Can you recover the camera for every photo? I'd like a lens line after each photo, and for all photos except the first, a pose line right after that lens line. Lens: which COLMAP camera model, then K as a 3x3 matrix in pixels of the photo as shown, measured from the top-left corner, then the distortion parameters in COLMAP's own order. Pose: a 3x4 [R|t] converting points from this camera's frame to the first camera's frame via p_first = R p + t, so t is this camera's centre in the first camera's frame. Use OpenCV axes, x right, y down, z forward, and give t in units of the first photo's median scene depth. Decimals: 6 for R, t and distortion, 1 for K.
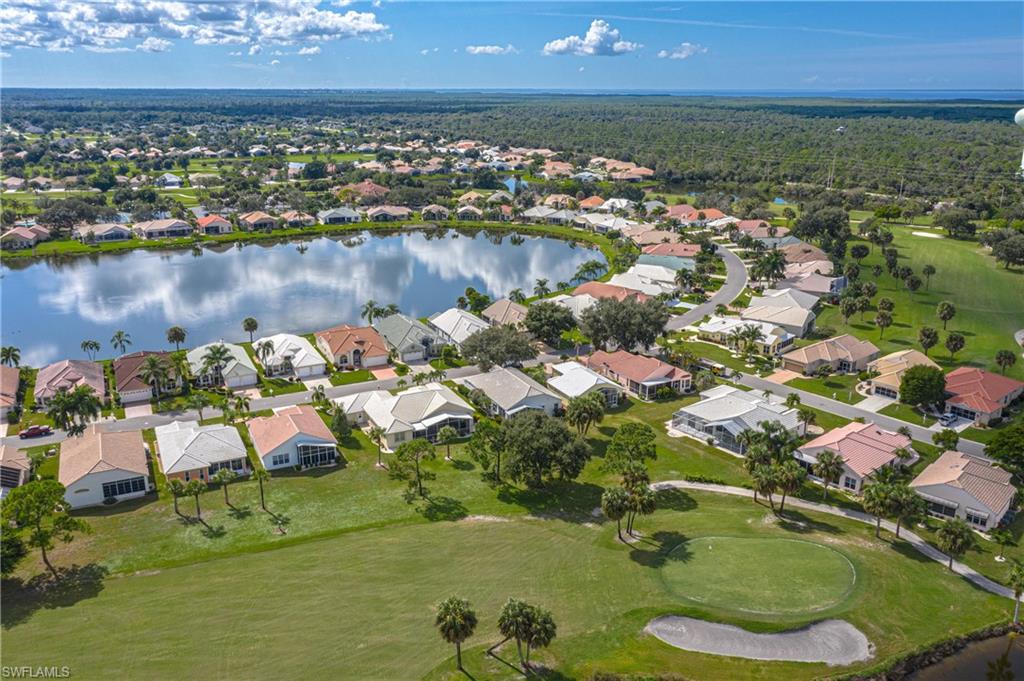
lens RADIAL K [[819.2, 0, 512.0], [0, 819.2, 340.5], [0, 0, 1]] dist [-0.004424, -0.001262]
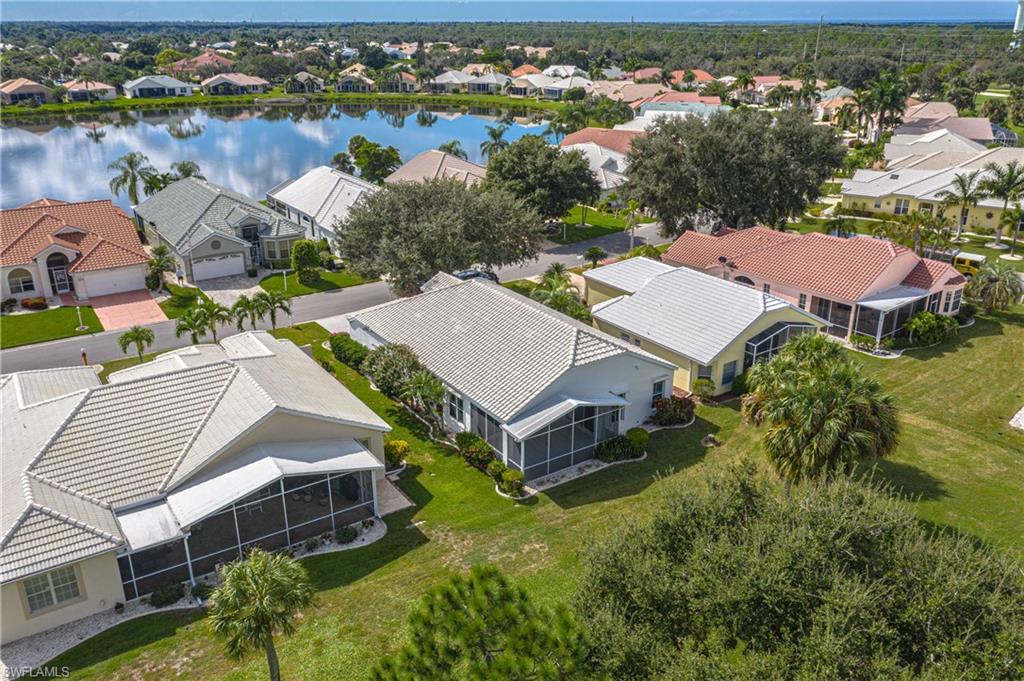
lens RADIAL K [[819.2, 0, 512.0], [0, 819.2, 340.5], [0, 0, 1]] dist [-0.004424, -0.001262]
pose [[0.991539, -0.050403, 0.119624, -0.030025], [0.041593, 0.996313, 0.075033, 0.031668], [-0.122965, -0.069423, 0.989980, 0.607995]]
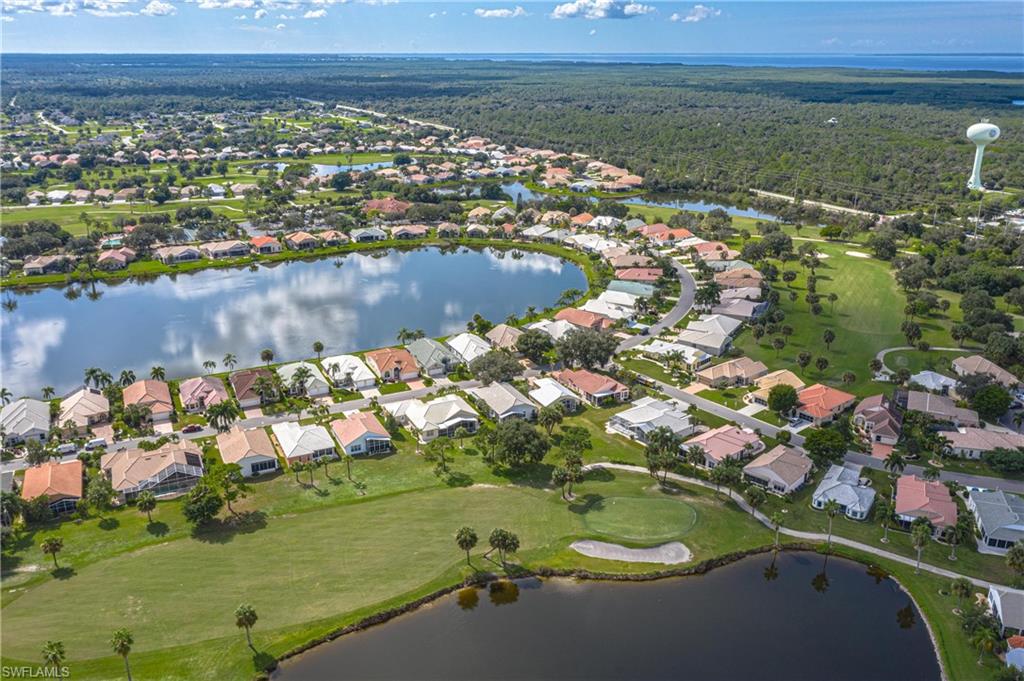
lens RADIAL K [[826.6, 0, 512.0], [0, 826.6, 340.5], [0, 0, 1]] dist [0.005844, 0.005695]
pose [[0.999918, 0.002763, -0.012494, 0.028621], [-0.002286, 0.999272, 0.038079, -0.091667], [0.012590, -0.038047, 0.999197, -0.431753]]
